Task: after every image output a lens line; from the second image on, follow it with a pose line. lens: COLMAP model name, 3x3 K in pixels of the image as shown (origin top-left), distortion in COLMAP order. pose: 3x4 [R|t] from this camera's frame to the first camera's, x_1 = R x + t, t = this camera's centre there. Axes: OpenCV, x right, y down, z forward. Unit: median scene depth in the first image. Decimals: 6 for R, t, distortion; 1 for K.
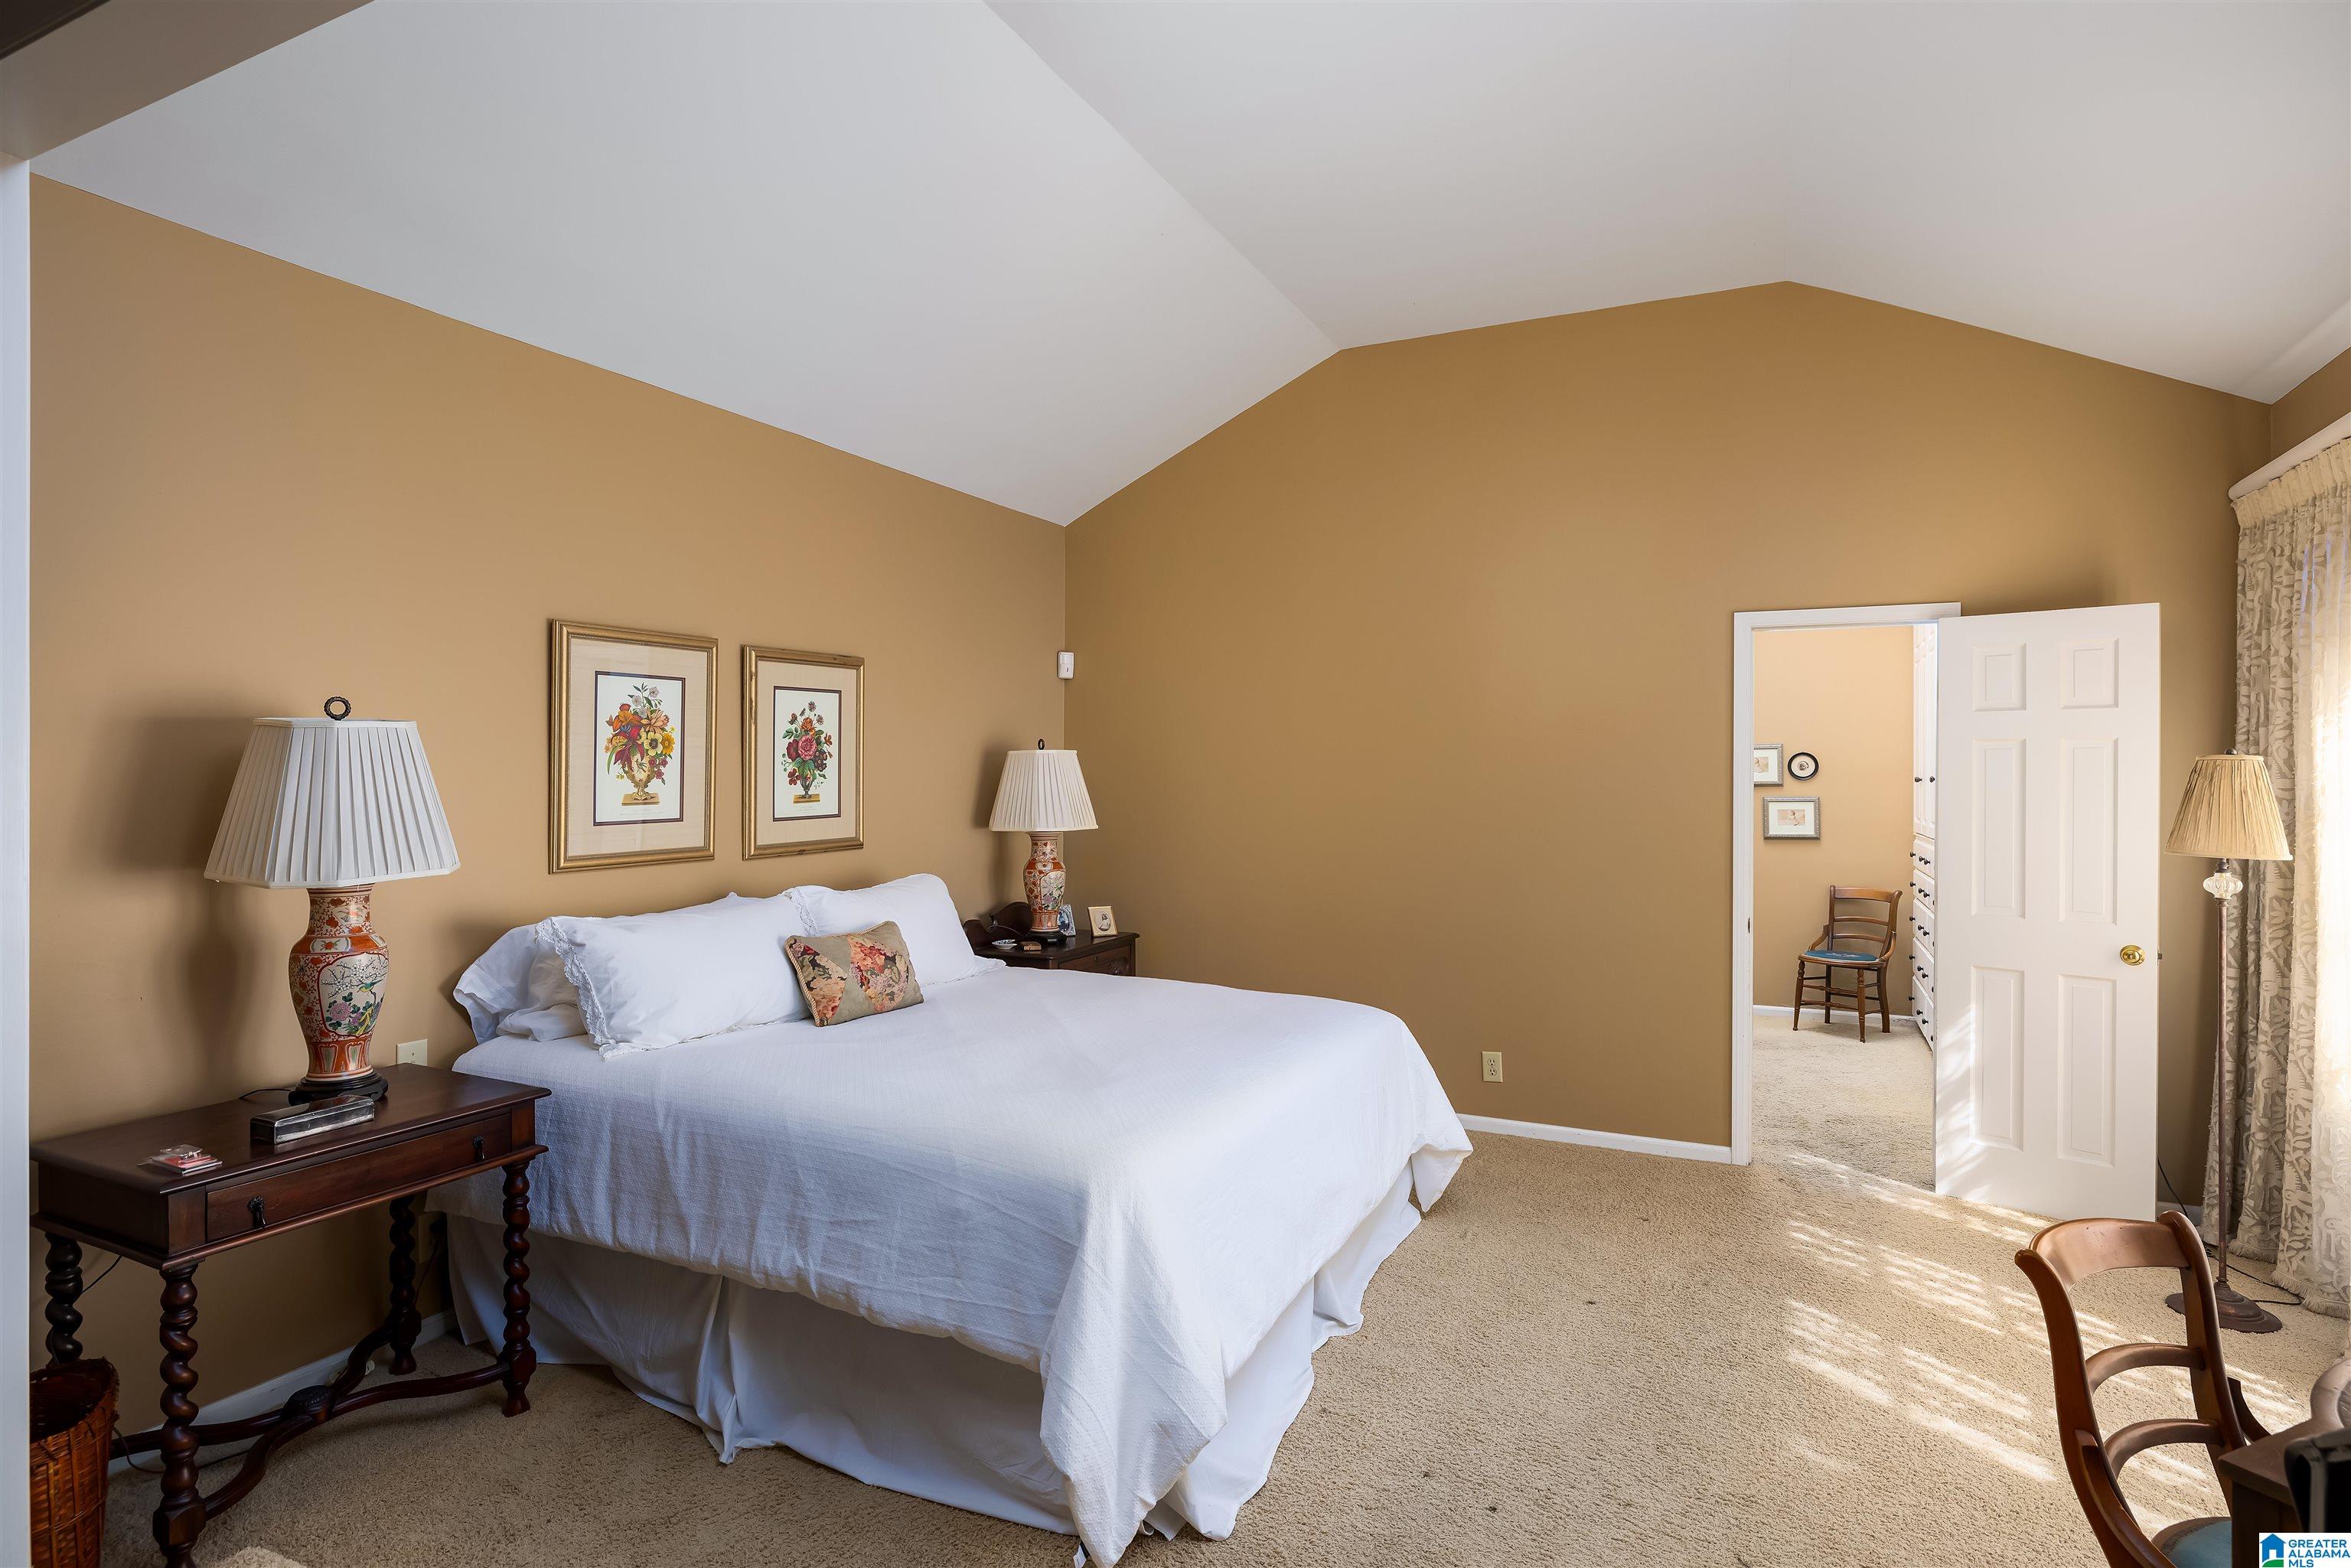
lens RADIAL K [[1240.0, 0, 1175.5], [0, 1240.0, 784.0], [0, 0, 1]] dist [0.000037, -0.000024]
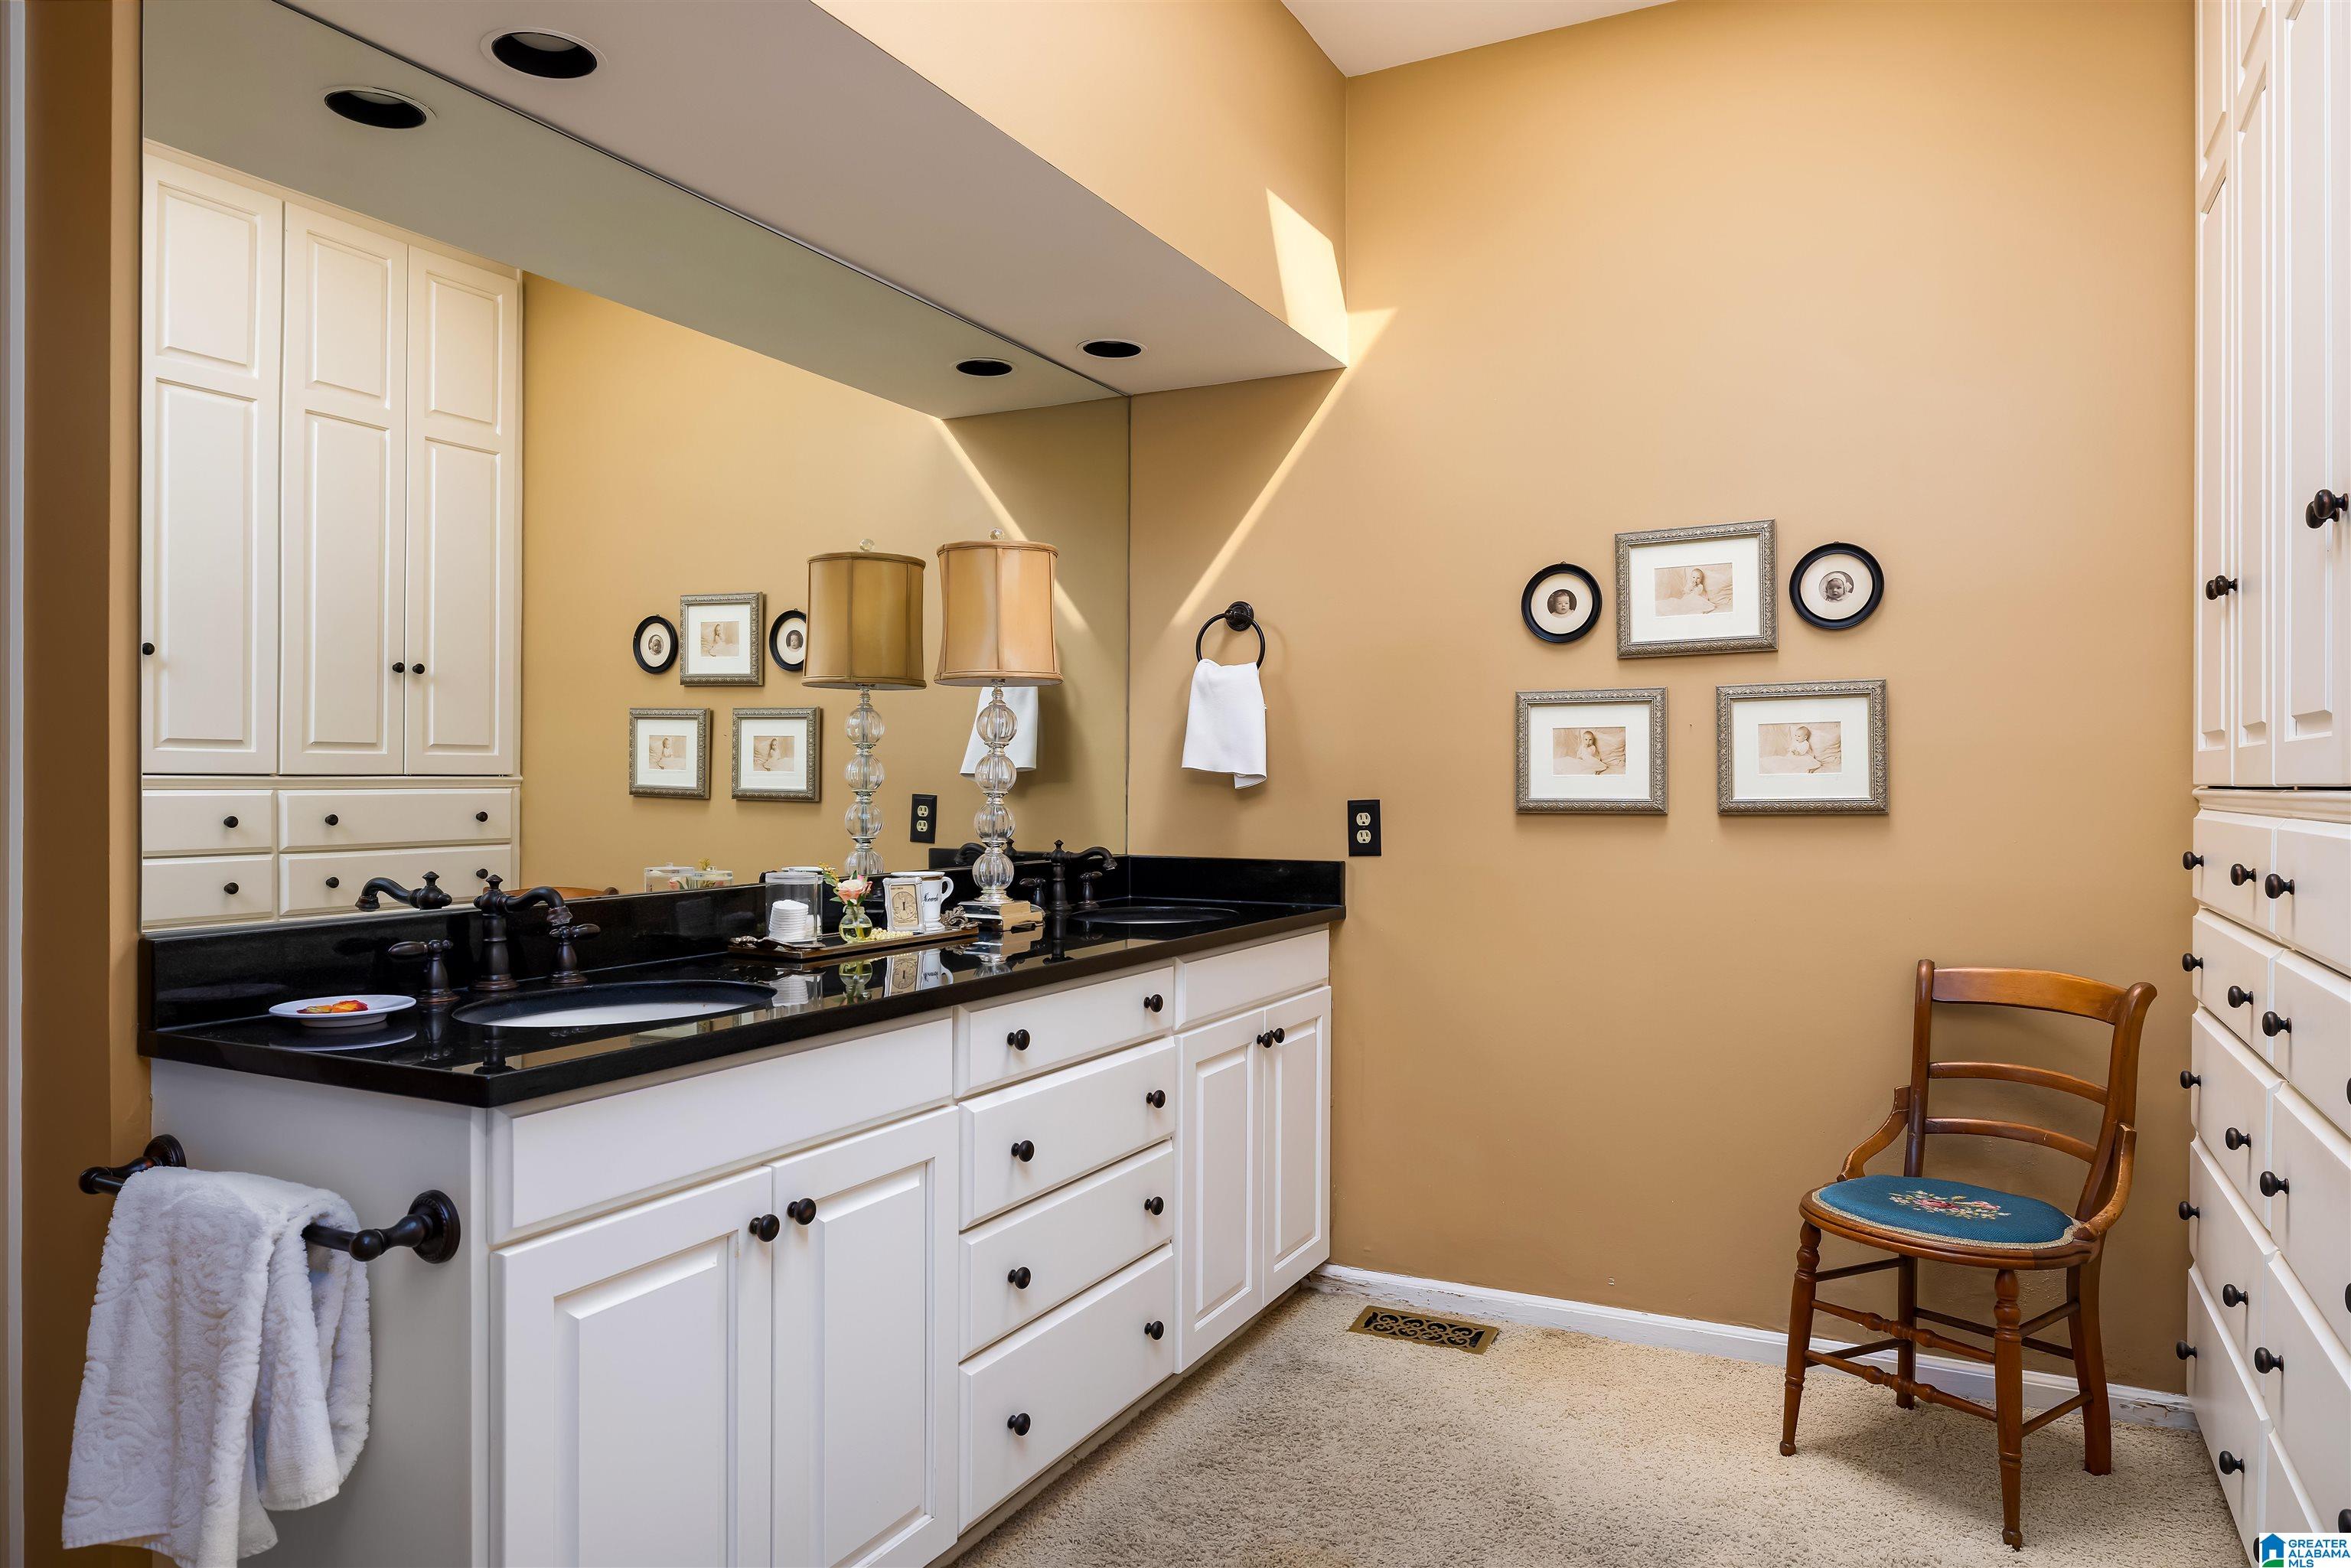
lens RADIAL K [[1481.3, 0, 1175.5], [0, 1481.3, 784.0], [0, 0, 1]] dist [-0.004727, -0.001731]
pose [[0.999401, -0.001791, -0.034563, 0.358071], [0.001801, 0.999998, 0.000260, 0.037445], [0.034563, -0.000322, 0.999402, 0.627754]]
